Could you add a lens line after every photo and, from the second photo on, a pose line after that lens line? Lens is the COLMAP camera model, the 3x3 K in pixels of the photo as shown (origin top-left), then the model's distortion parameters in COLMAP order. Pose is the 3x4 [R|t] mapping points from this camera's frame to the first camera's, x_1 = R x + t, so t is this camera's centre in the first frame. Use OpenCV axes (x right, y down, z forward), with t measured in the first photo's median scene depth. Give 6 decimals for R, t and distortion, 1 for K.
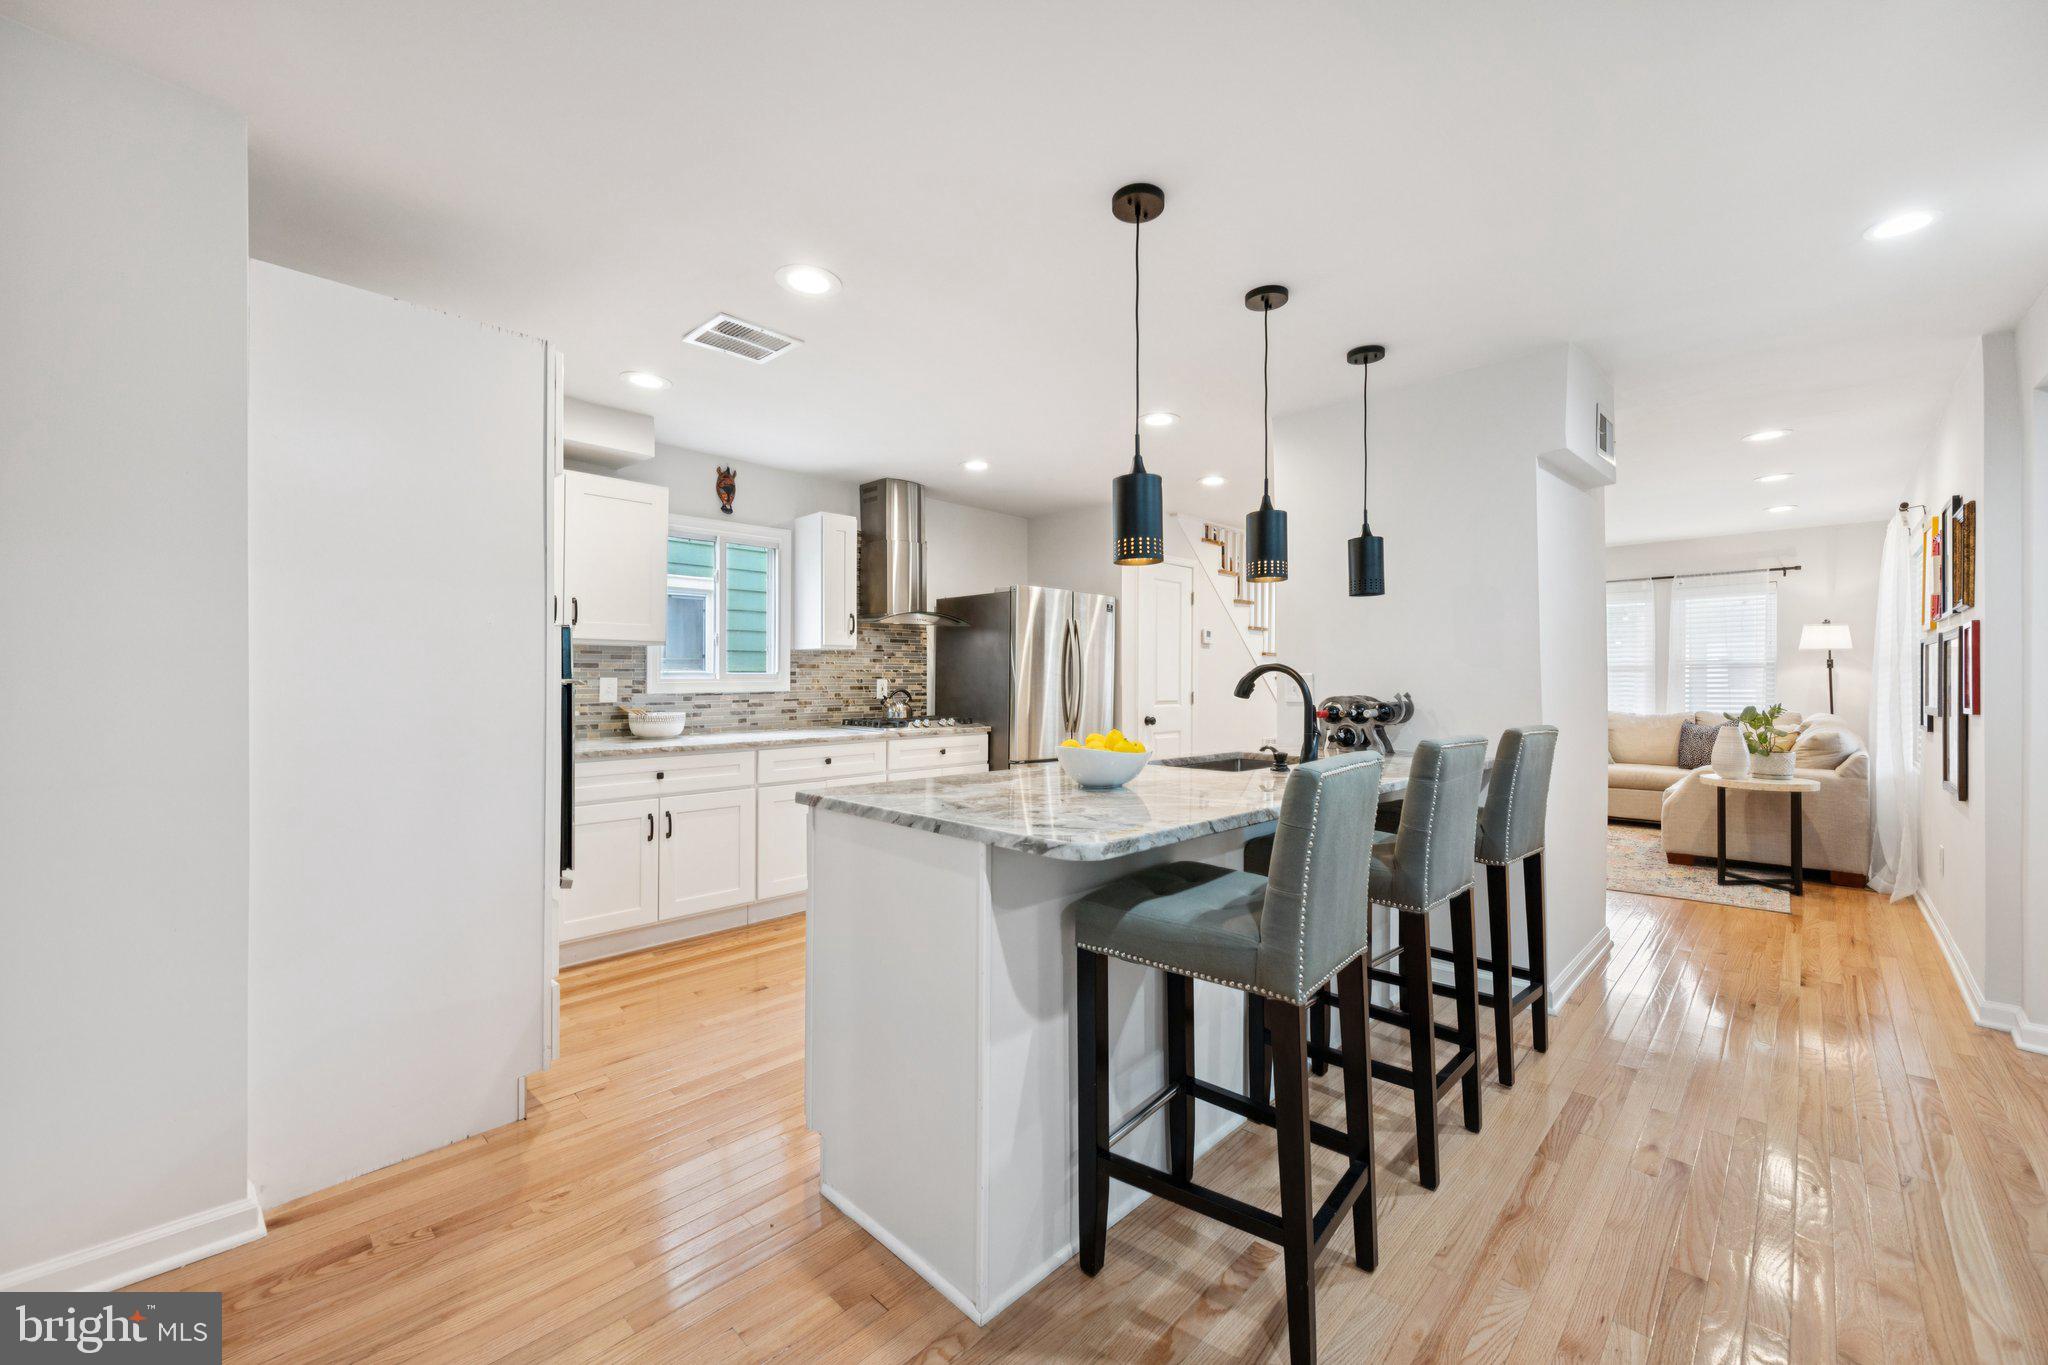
lens RADIAL K [[803.8, 0, 1024.0], [0, 803.8, 682.5], [0, 0, 1]] dist [-0.000224, -0.000015]
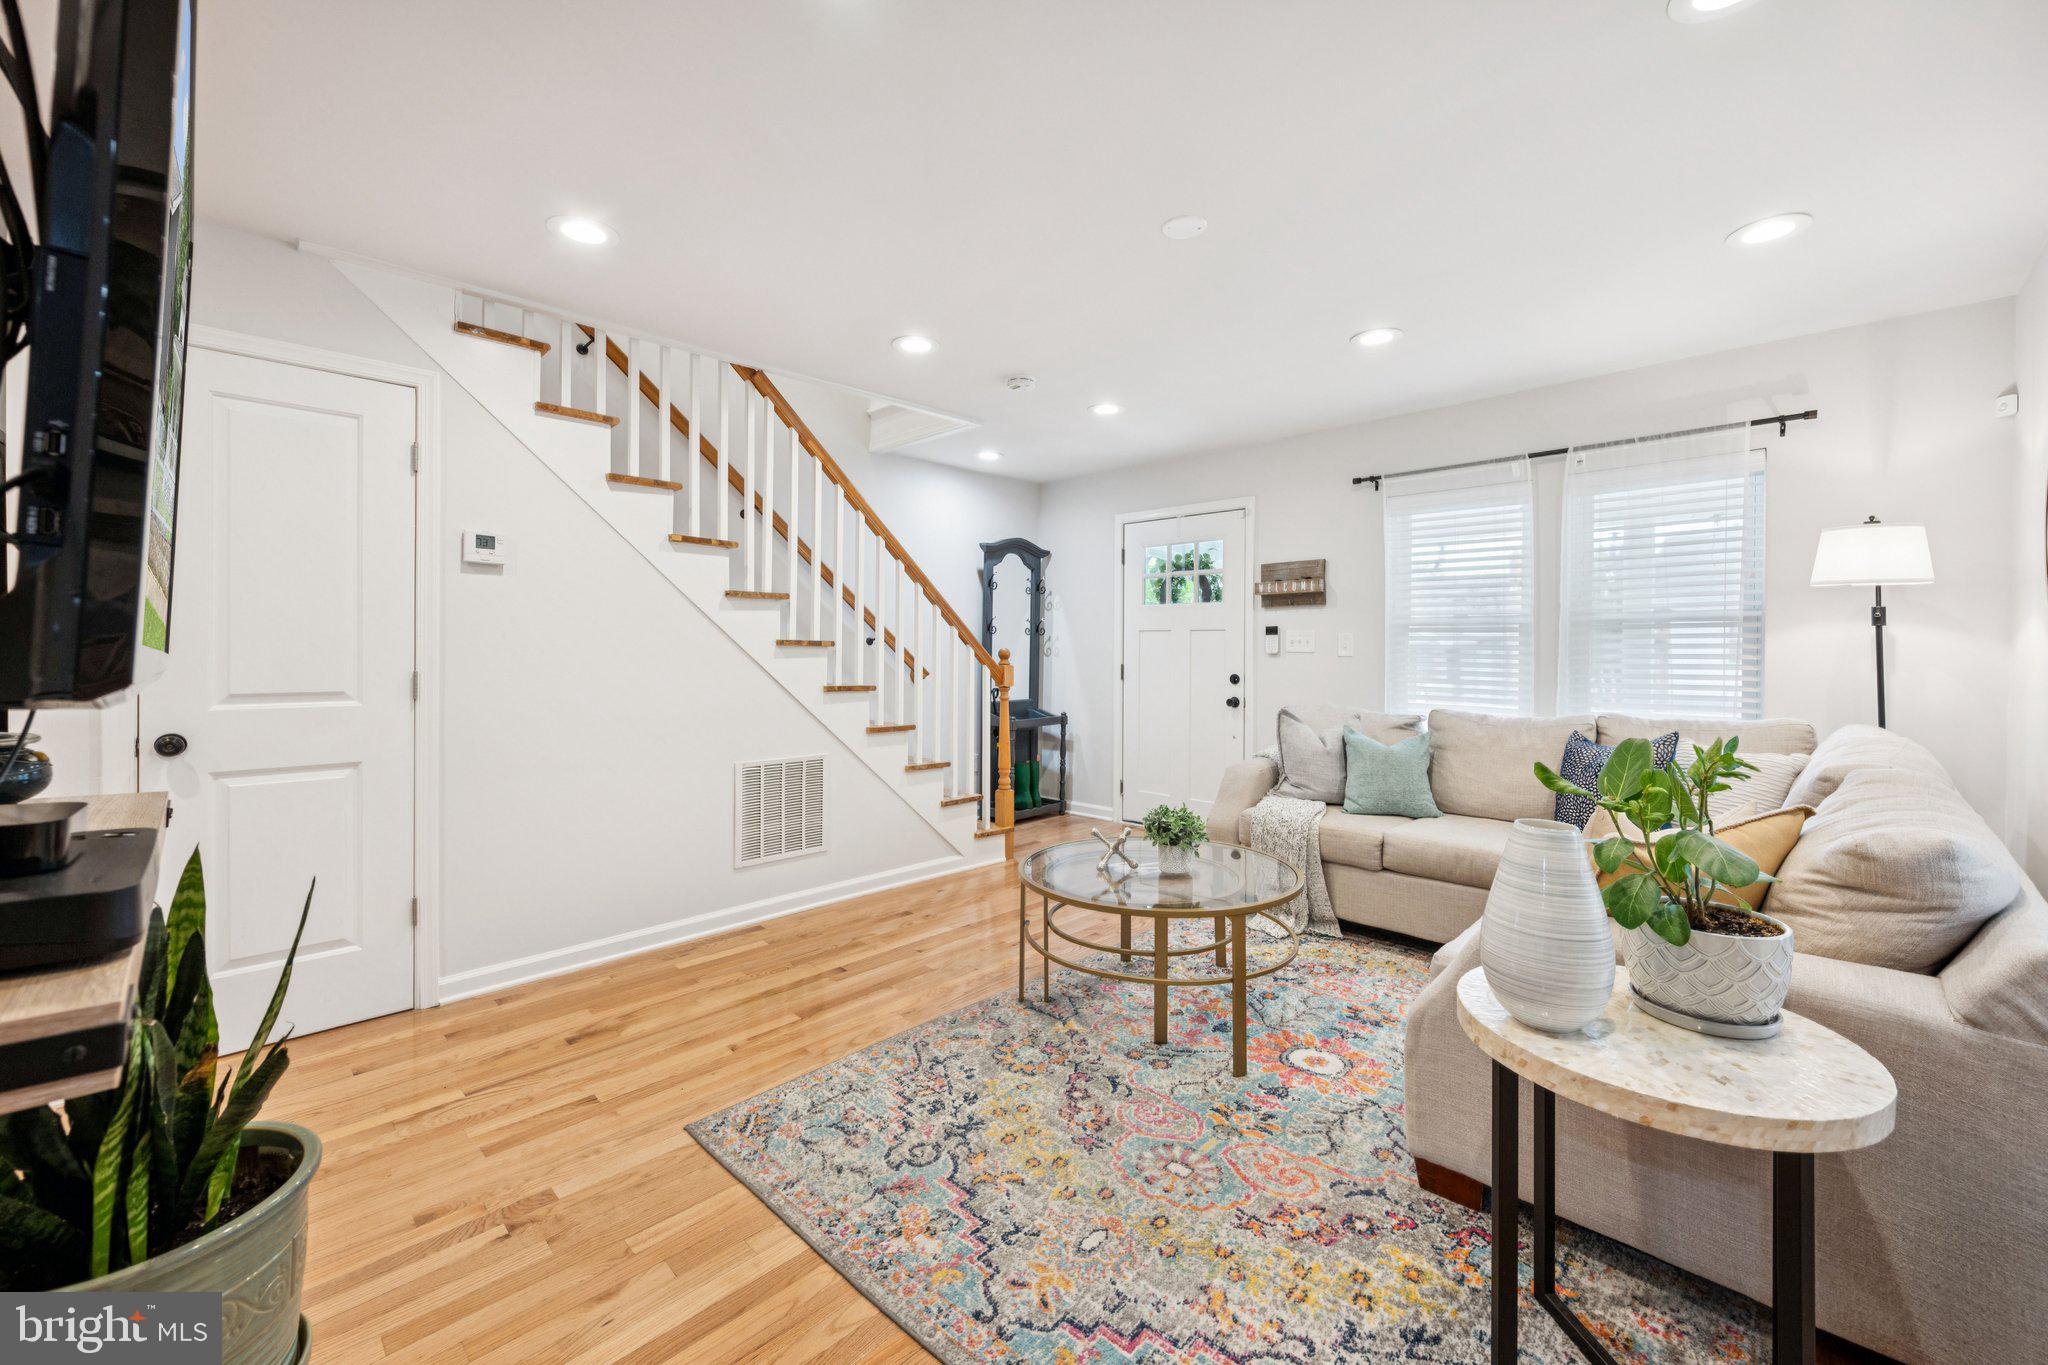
lens RADIAL K [[816.8, 0, 1018.2], [0, 816.8, 662.1], [0, 0, 1]] dist [0.000728, 0.000062]
pose [[0.999992, 0.003599, -0.001878, 0.454709], [-0.003583, 0.999954, 0.008908, 0.000687], [0.001910, -0.008902, 0.999959, 0.471551]]
